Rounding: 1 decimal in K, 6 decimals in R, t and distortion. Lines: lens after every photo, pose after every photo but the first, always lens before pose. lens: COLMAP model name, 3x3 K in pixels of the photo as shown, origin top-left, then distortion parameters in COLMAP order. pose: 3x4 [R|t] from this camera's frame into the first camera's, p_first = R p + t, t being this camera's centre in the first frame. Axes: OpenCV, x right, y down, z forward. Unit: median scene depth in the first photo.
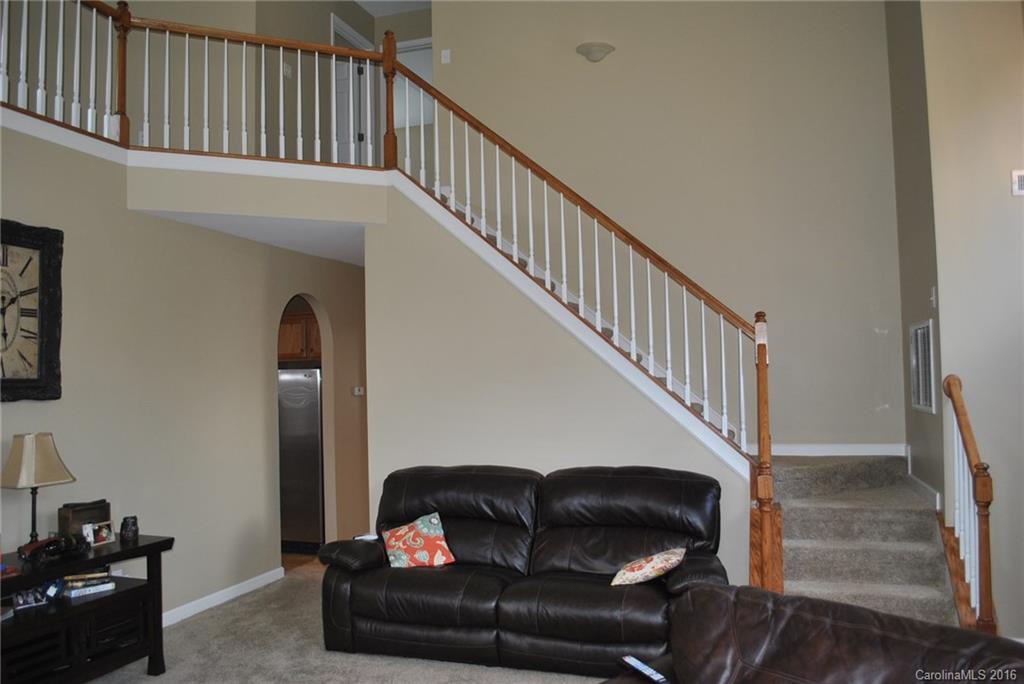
lens RADIAL K [[815.4, 0, 512.0], [0, 815.4, 342.0], [0, 0, 1]] dist [-0.086419, 0.003840]
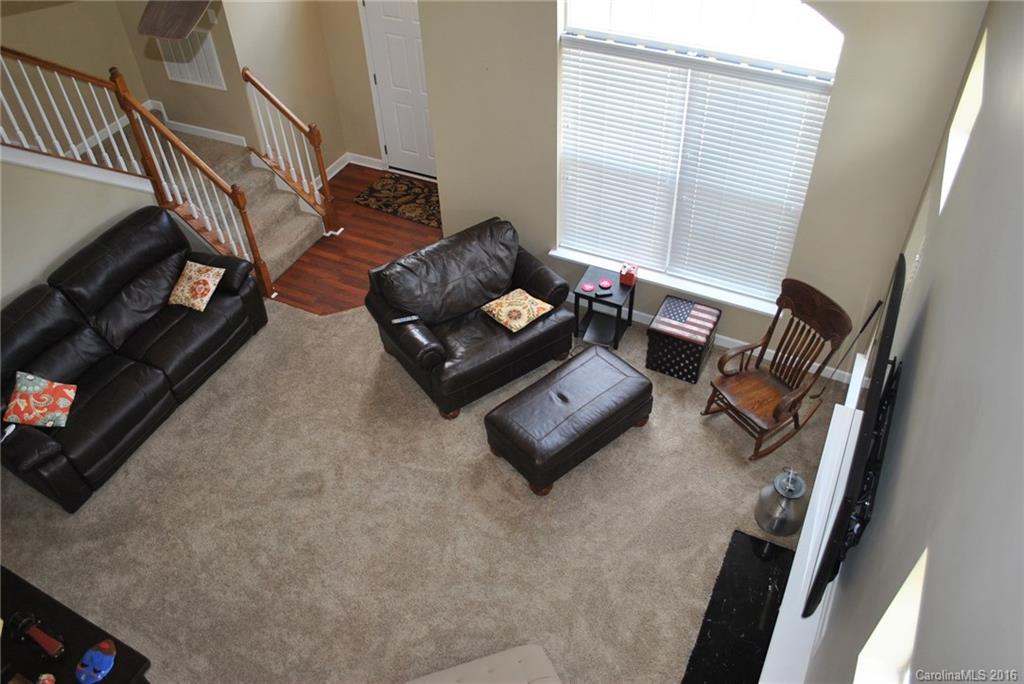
lens RADIAL K [[807.7, 0, 512.0], [0, 807.7, 342.0], [0, 0, 1]] dist [0.002340, 0.002321]
pose [[0.161026, -0.689512, 0.706148, -0.779785], [-0.055412, 0.708040, 0.703995, -0.670492], [-0.985393, -0.152490, 0.075805, 0.271272]]
